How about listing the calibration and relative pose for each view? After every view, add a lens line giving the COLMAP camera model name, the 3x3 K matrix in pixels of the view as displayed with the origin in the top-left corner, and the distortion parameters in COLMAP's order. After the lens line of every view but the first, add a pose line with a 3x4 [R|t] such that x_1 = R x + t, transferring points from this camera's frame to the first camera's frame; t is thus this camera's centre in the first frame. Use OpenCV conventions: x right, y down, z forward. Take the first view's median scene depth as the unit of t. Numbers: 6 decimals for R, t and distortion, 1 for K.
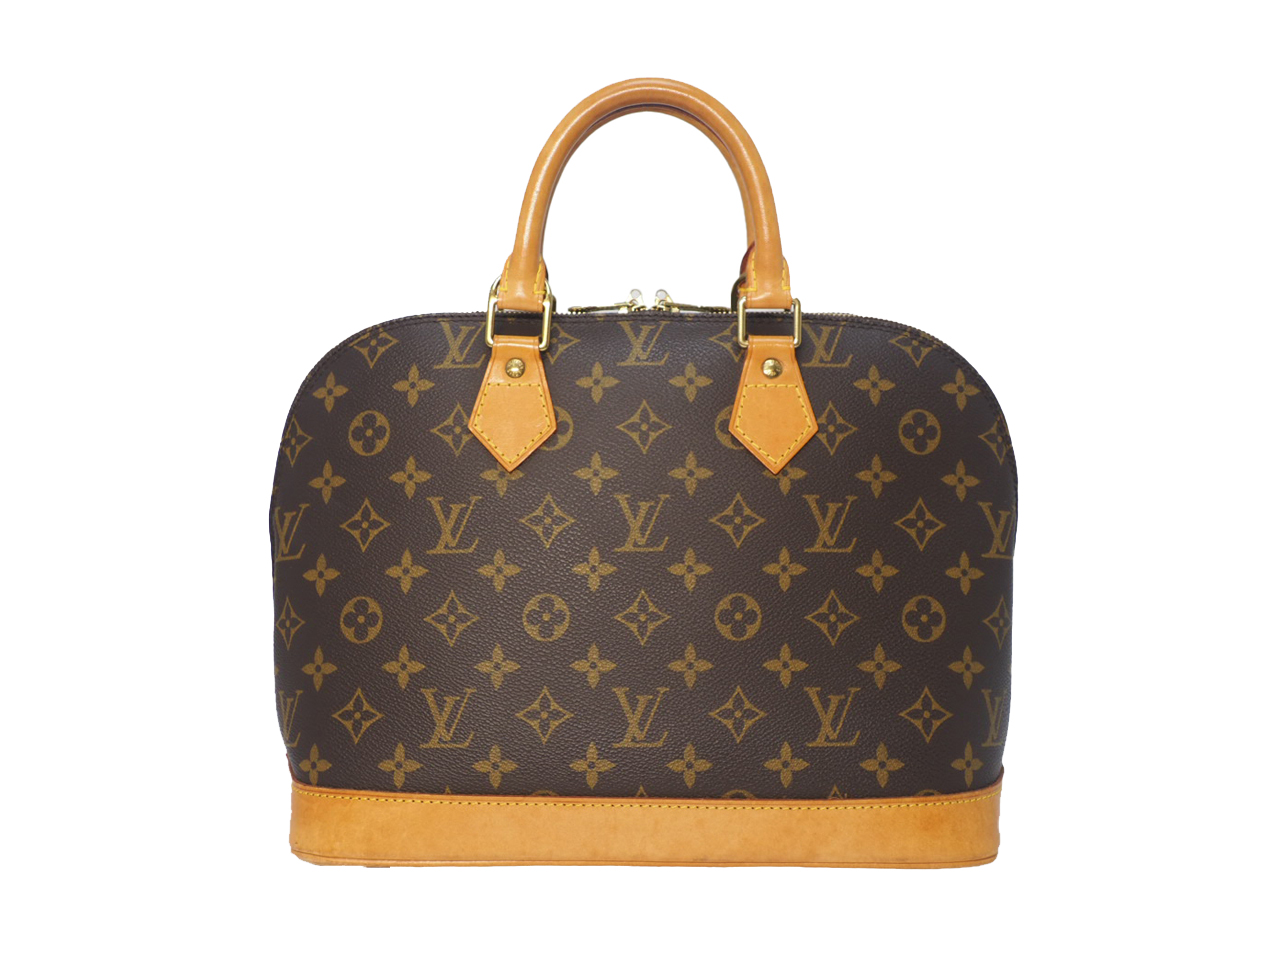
lens RADIAL K [[1545.0, 0, 642.9], [0, 1545.0, 498.0], [0, 0, 1]] dist [0.159286, 0.003303]
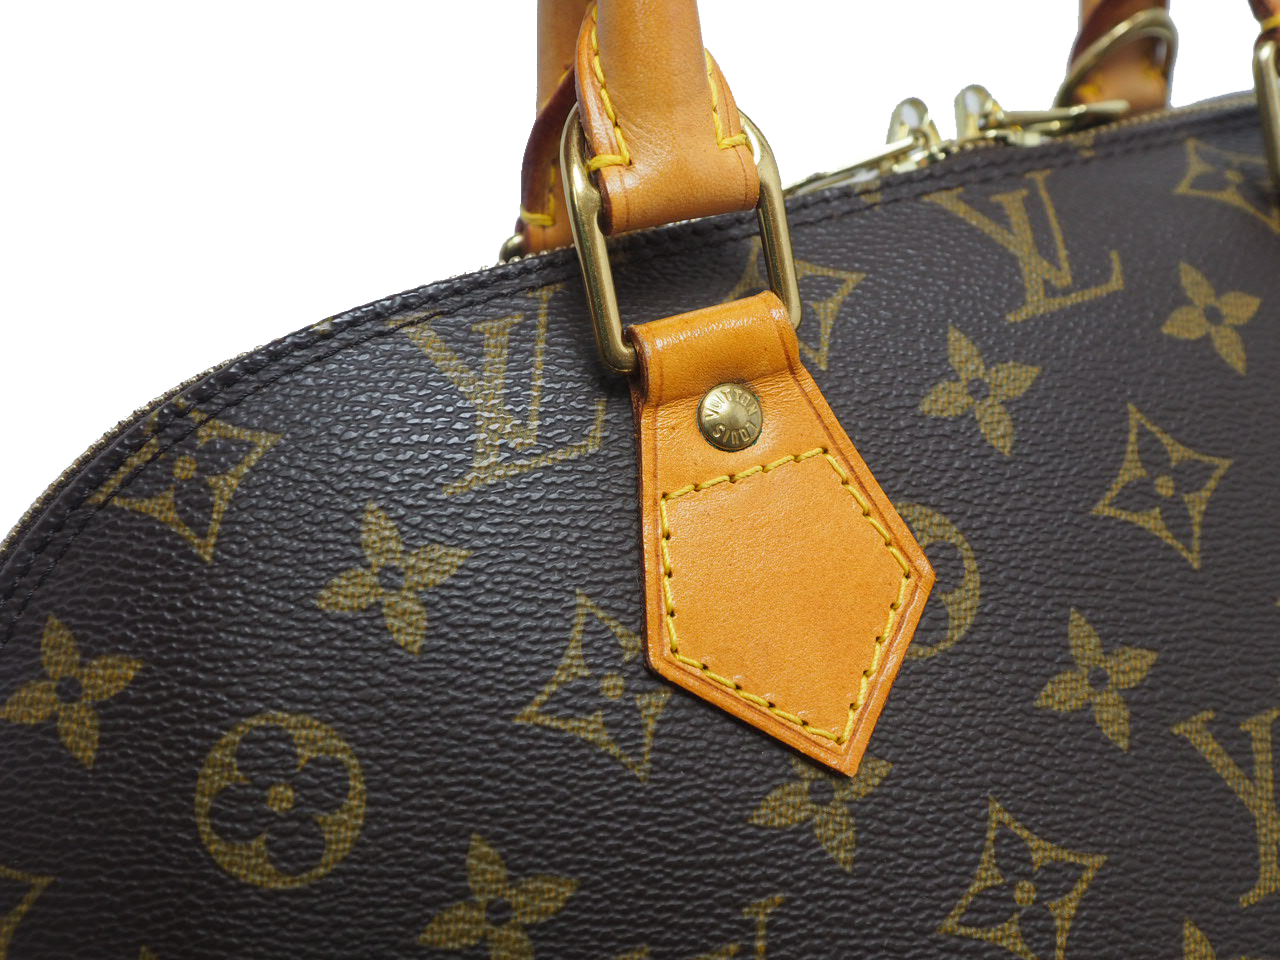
lens RADIAL K [[1239.2, 0, 640.0], [0, 1239.2, 480.0], [0, 0, 1]] dist [0.006018, -0.014742]
pose [[0.904574, -0.283194, 0.318664, -0.174958], [0.276354, 0.958682, 0.067503, -0.092613], [-0.324614, 0.027003, 0.945461, 0.788390]]
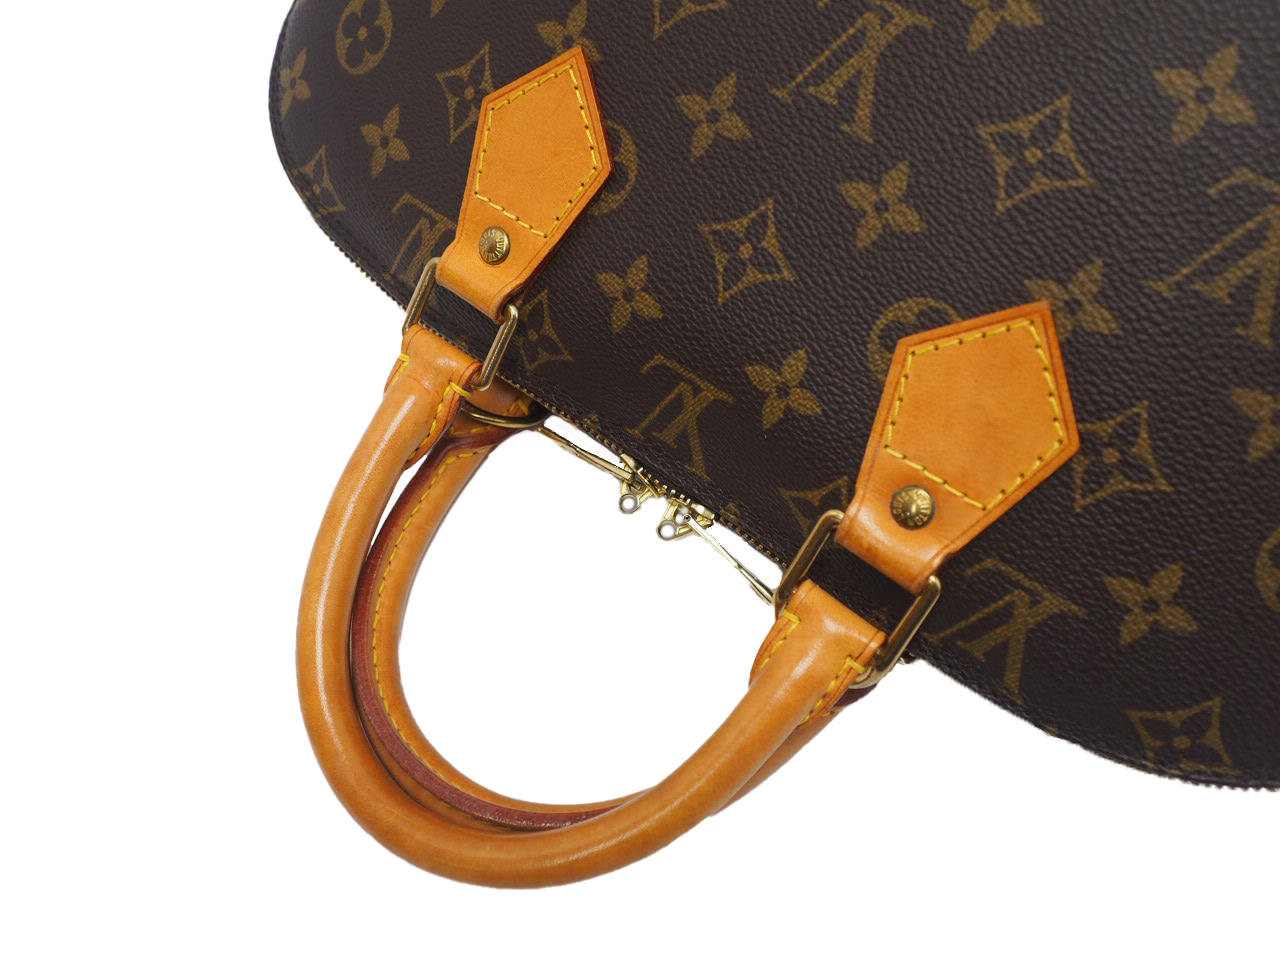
lens RADIAL K [[1239.2, 0, 640.0], [0, 1239.2, 480.0], [0, 0, 1]] dist [0.006018, -0.014742]
pose [[-0.776869, -0.524665, 0.348140, -0.141077], [0.506256, -0.849218, -0.150112, -0.063835], [0.374406, 0.059631, 0.925346, 0.636973]]
